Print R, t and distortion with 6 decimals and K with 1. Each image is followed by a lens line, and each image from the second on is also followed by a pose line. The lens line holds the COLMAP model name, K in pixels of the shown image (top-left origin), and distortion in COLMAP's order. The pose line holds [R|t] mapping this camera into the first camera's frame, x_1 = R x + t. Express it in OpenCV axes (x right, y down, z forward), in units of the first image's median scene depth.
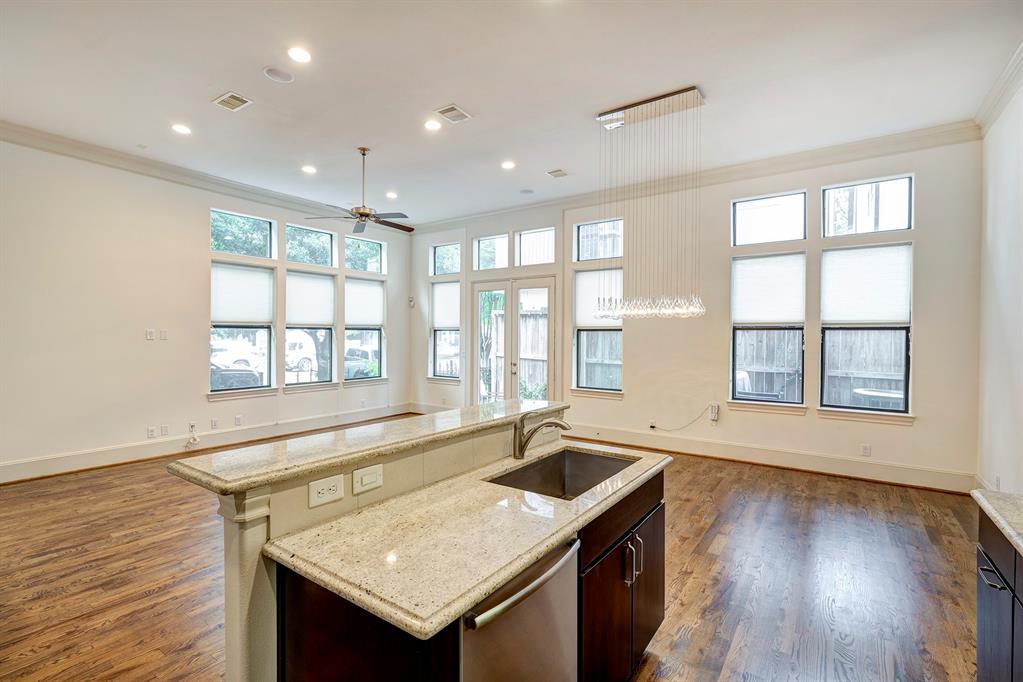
lens RADIAL K [[470.4, 0, 512.3], [0, 470.4, 340.9], [0, 0, 1]] dist [-0.001644, 0.000815]
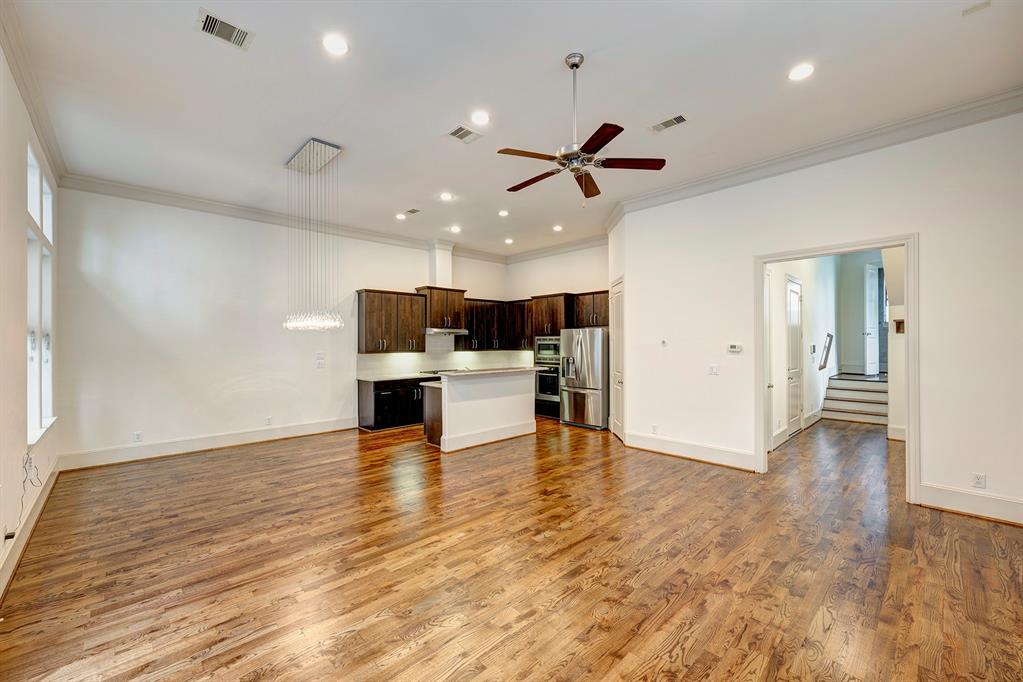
lens RADIAL K [[413.8, 0, 508.6], [0, 413.8, 338.7], [0, 0, 1]] dist [-0.001595, 0.000494]
pose [[-0.980449, 0.003060, 0.196752, -0.334917], [0.004296, 0.999974, 0.005854, -0.023789], [-0.196729, 0.006585, -0.980436, 1.540477]]
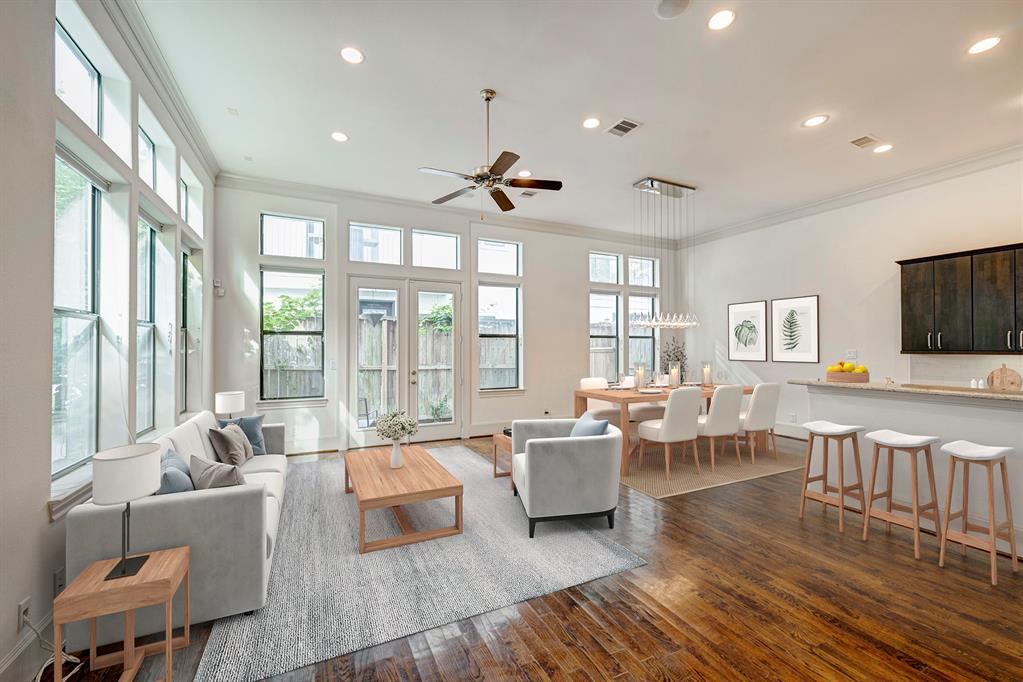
lens RADIAL K [[413.8, 0, 507.1], [0, 413.8, 344.3], [0, 0, 1]] dist [-0.001595, 0.000494]
pose [[0.483055, -0.000740, 0.875590, -0.865849], [0.014751, 0.999865, -0.007293, 0.004267], [-0.875466, 0.016439, 0.483000, 0.641165]]
